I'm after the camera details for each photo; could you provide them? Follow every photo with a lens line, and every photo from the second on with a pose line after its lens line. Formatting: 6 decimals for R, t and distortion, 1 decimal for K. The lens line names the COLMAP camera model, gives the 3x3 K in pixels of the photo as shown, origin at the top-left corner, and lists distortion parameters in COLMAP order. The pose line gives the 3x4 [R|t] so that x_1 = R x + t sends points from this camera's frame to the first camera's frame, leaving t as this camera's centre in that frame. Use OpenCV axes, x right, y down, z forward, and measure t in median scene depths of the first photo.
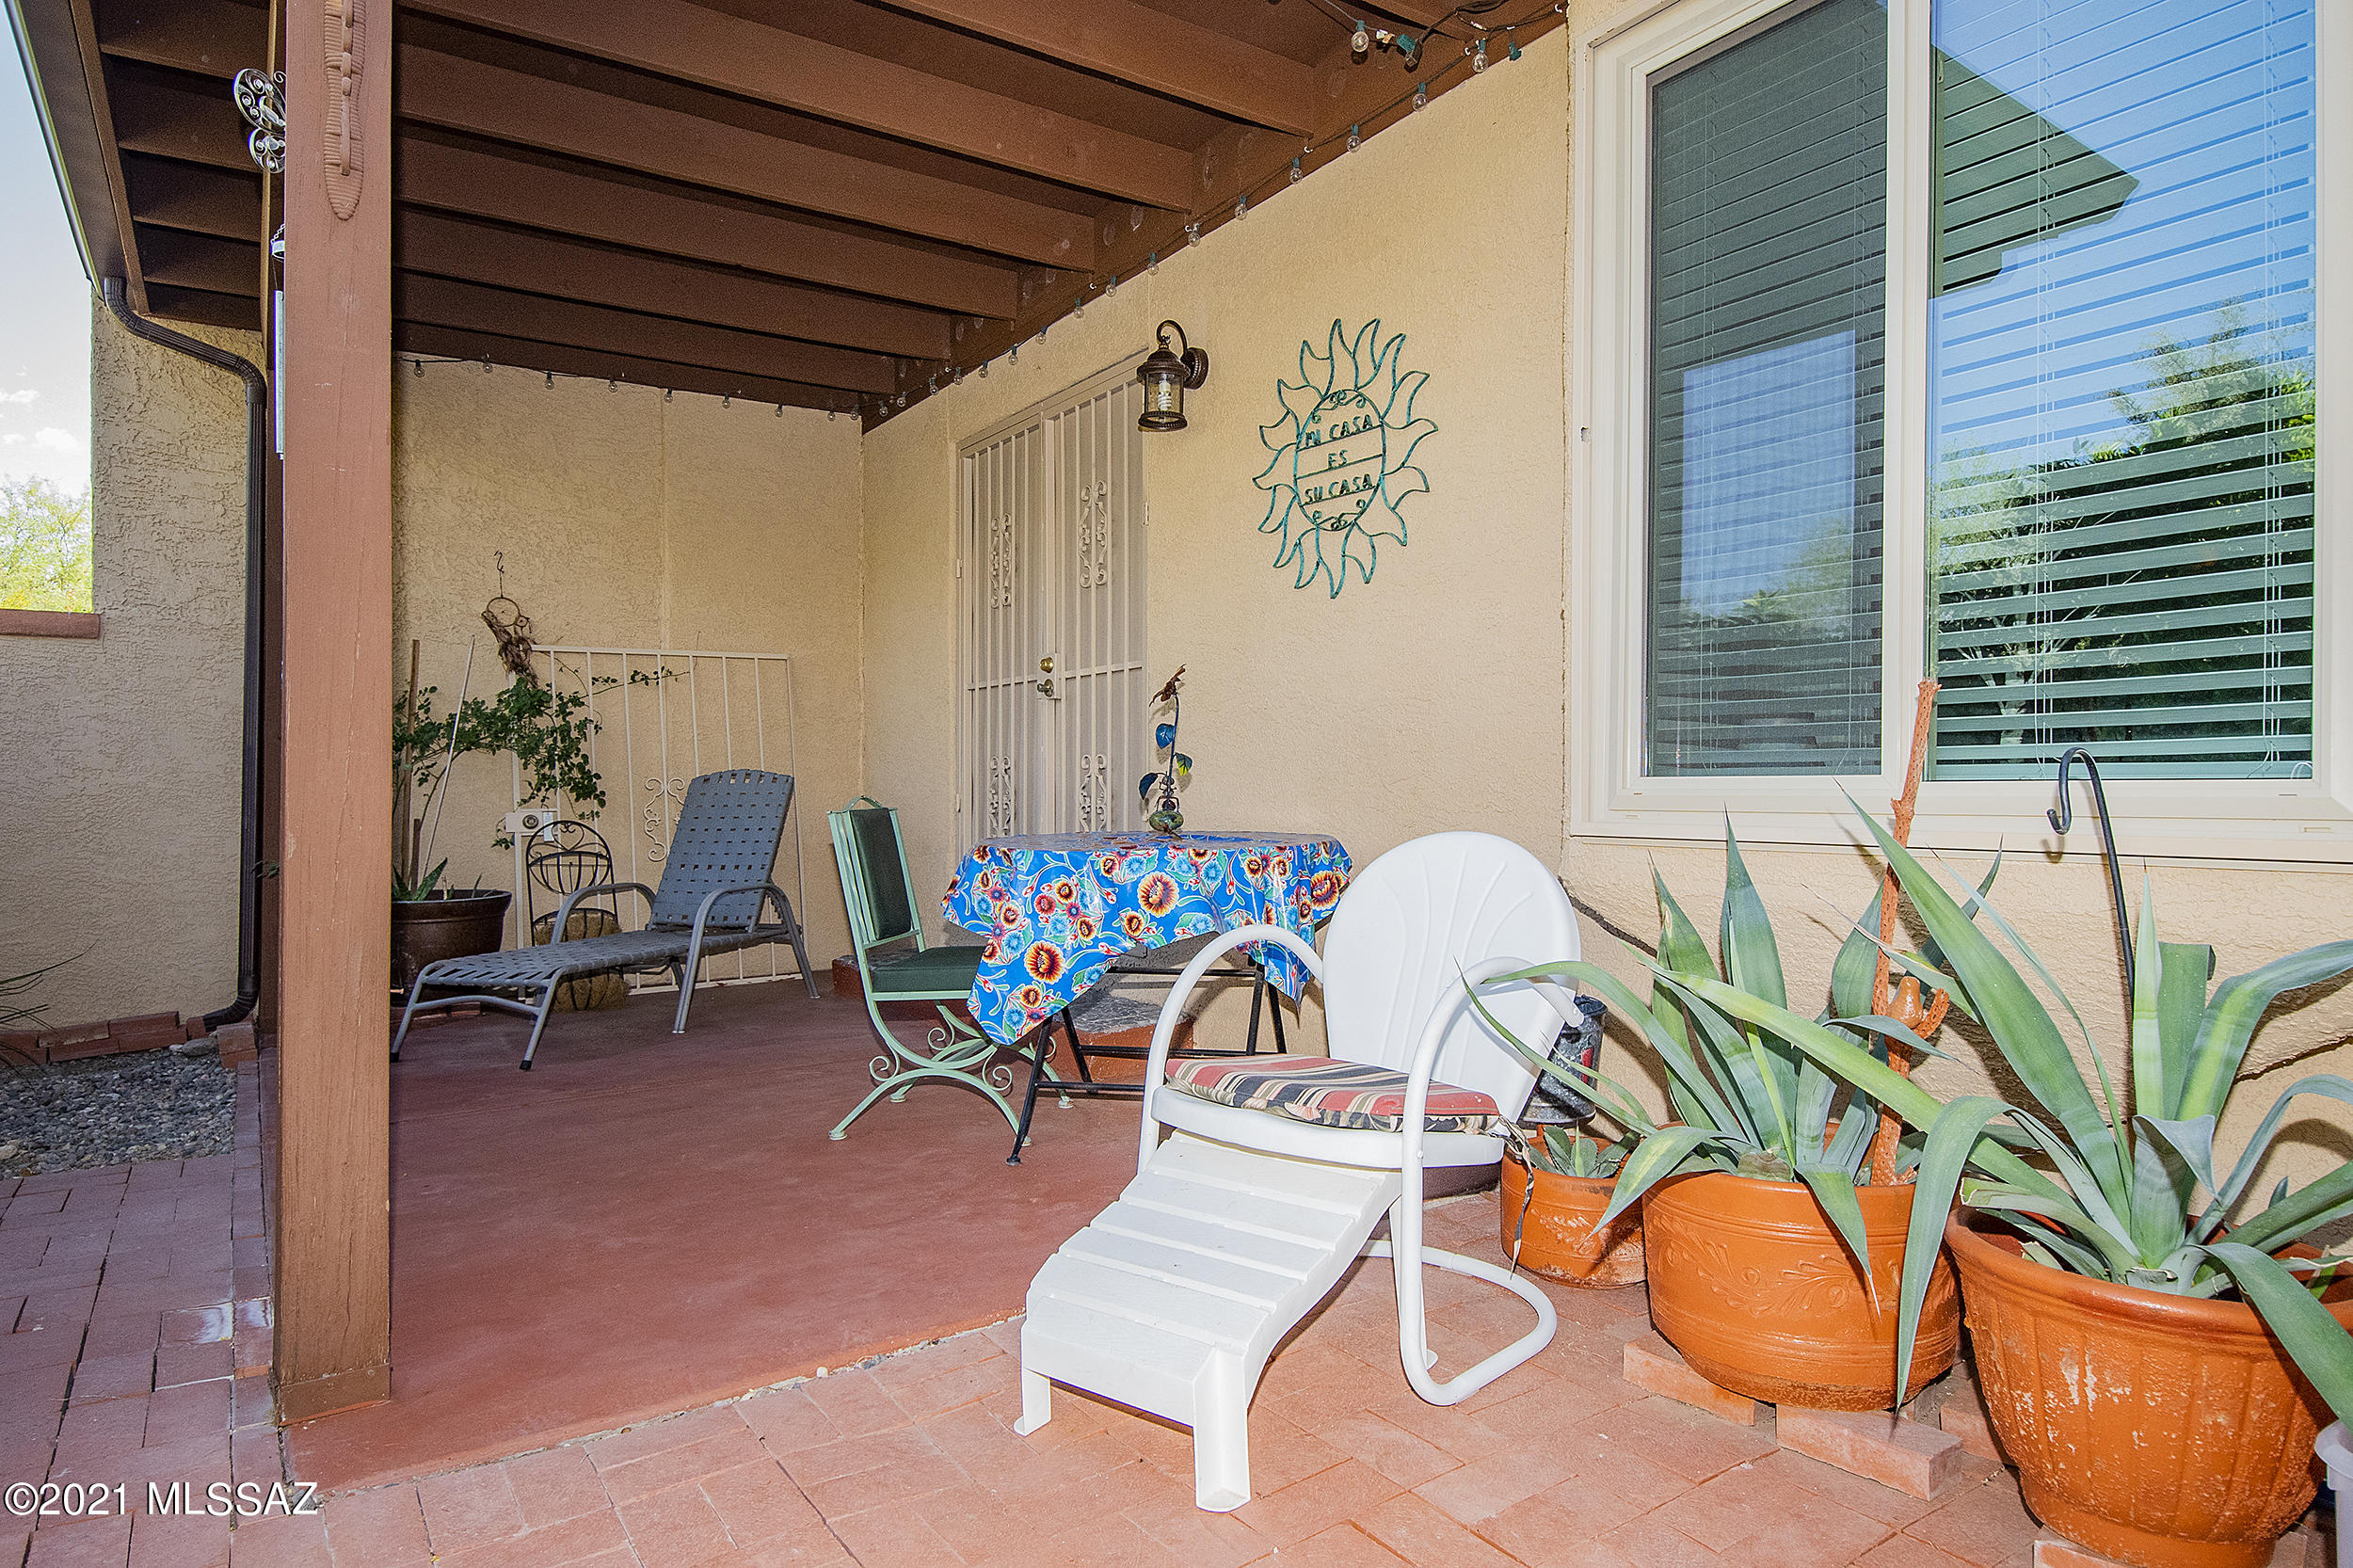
lens RADIAL K [[1383.2, 0, 1179.6], [0, 1383.2, 787.2], [0, 0, 1]] dist [0.010199, 0.000862]
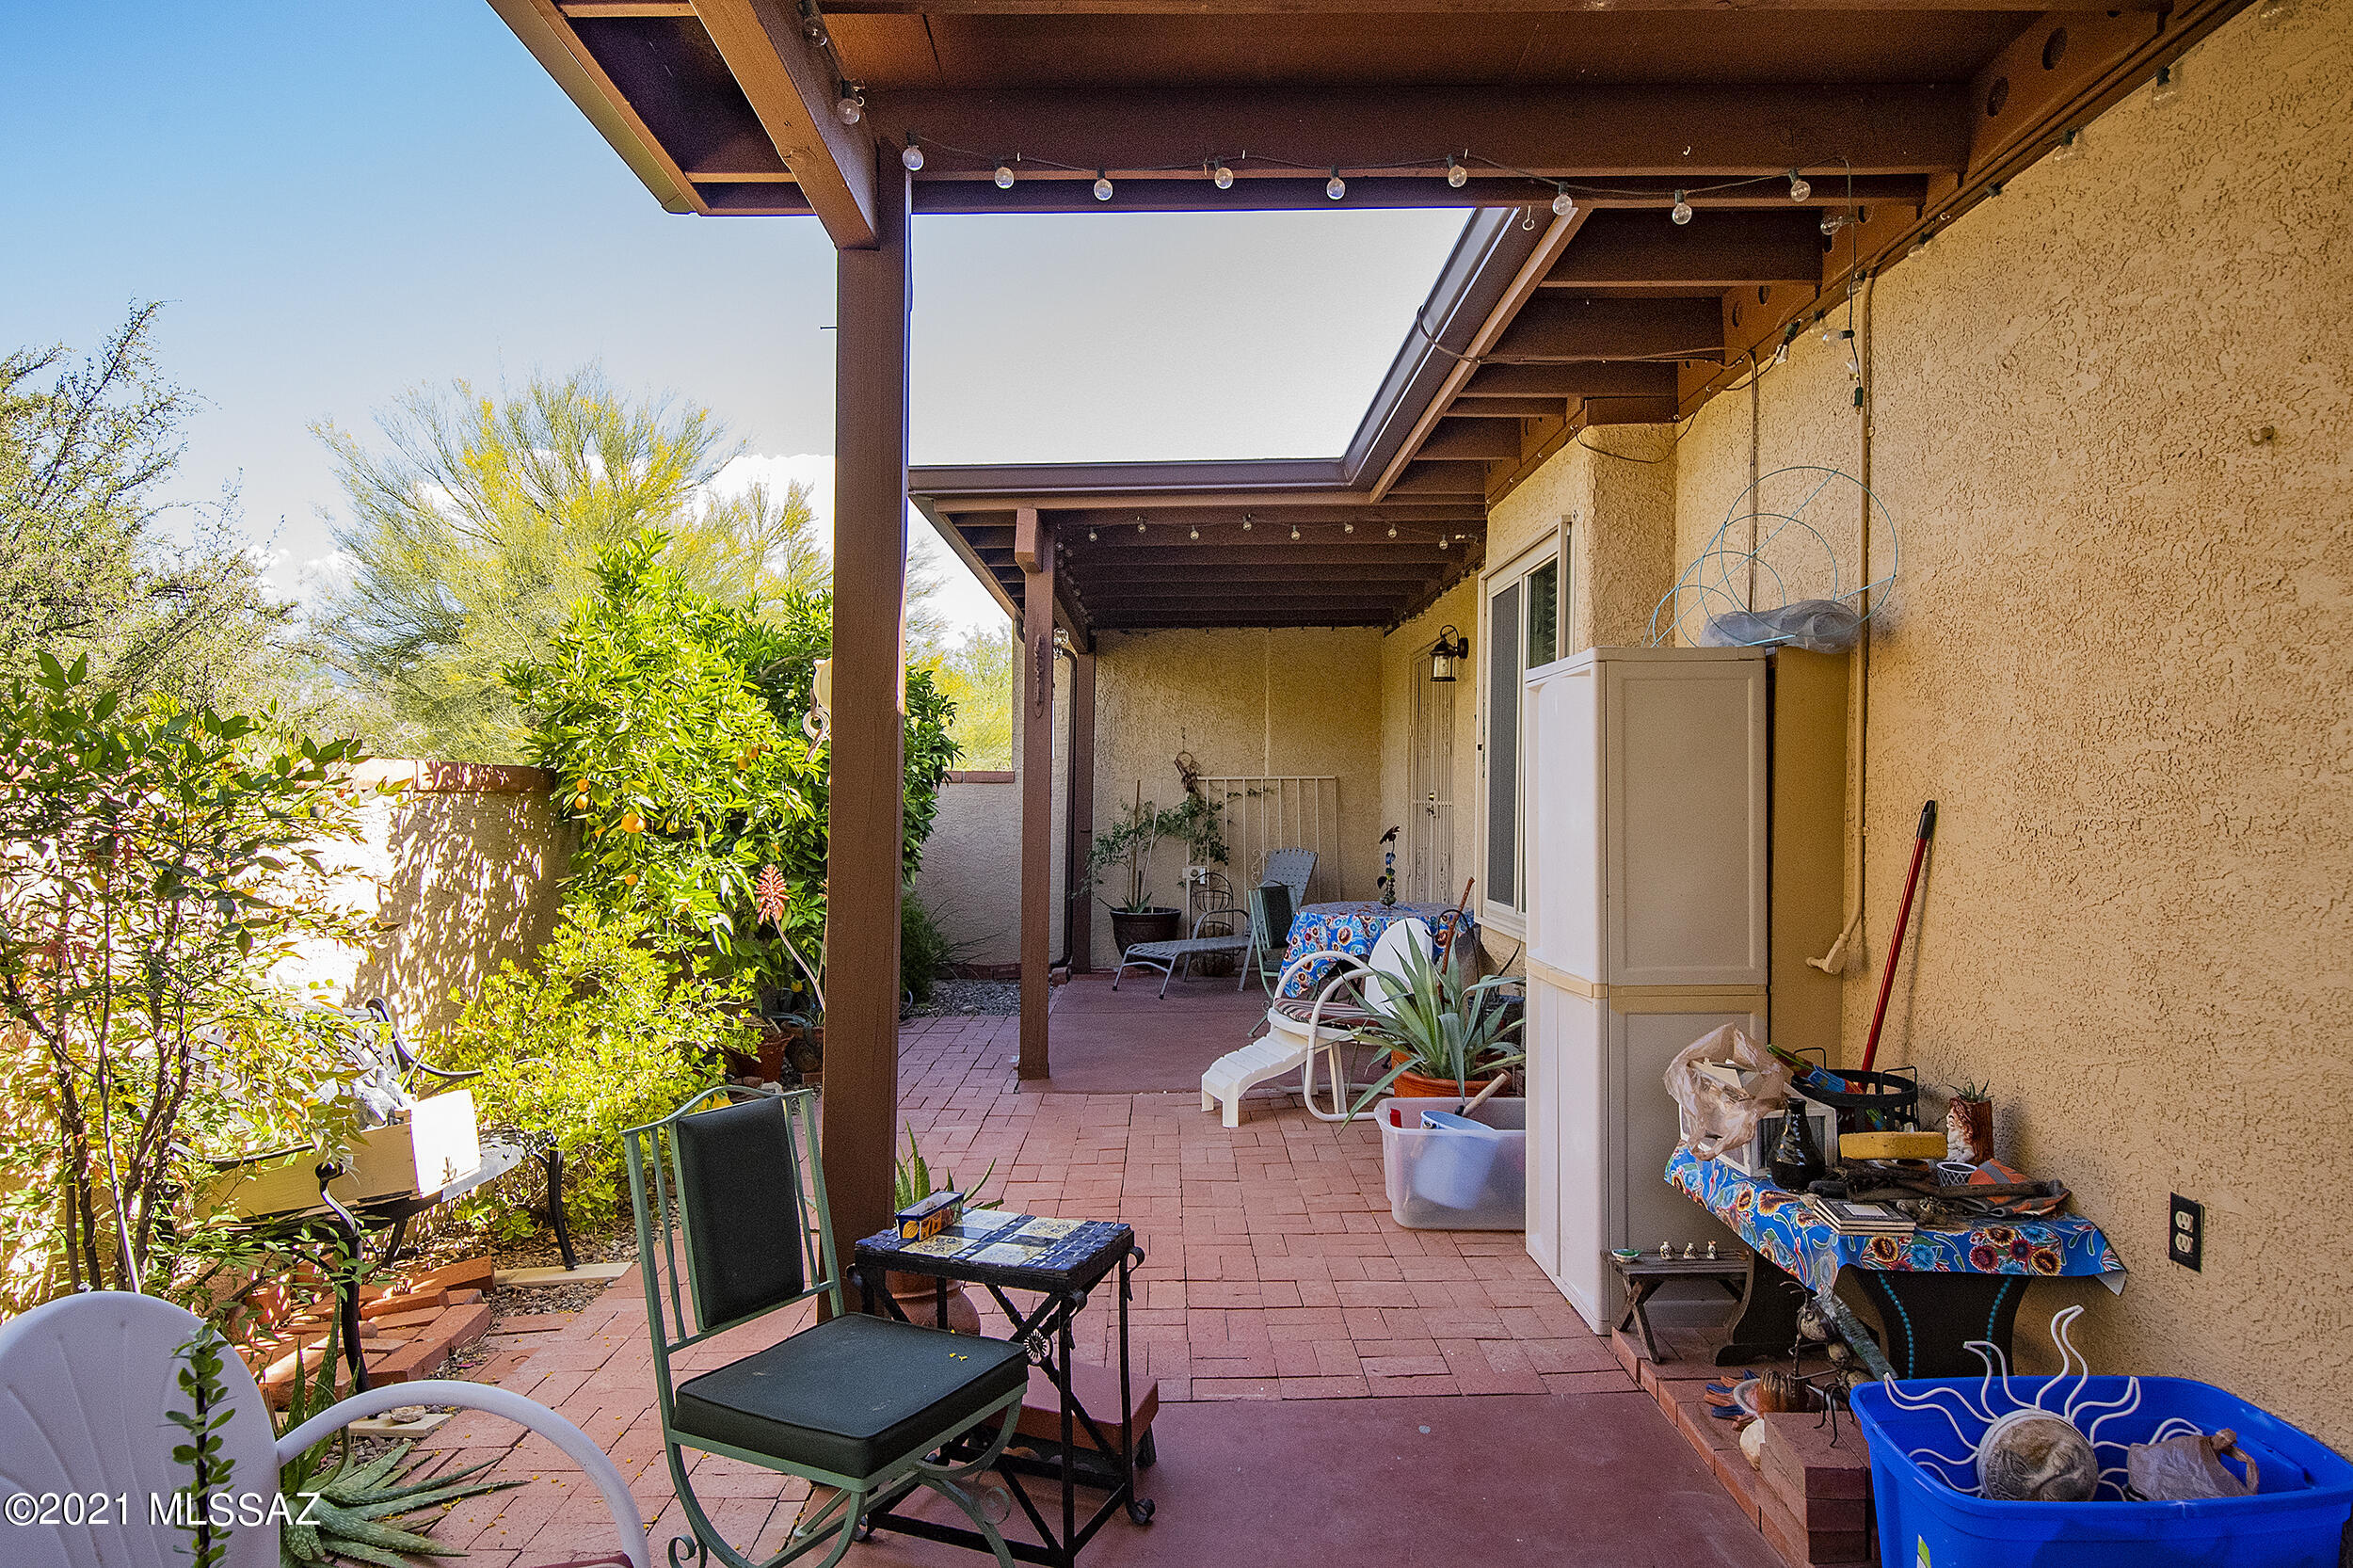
lens RADIAL K [[1303.3, 0, 1174.7], [0, 1303.3, 789.7], [0, 0, 1]] dist [-0.000573, -0.000001]
pose [[0.837564, -0.003549, -0.546328, 0.477303], [-0.000403, 0.999975, -0.007113, -0.075721], [0.546339, 0.006177, 0.837541, -0.497633]]
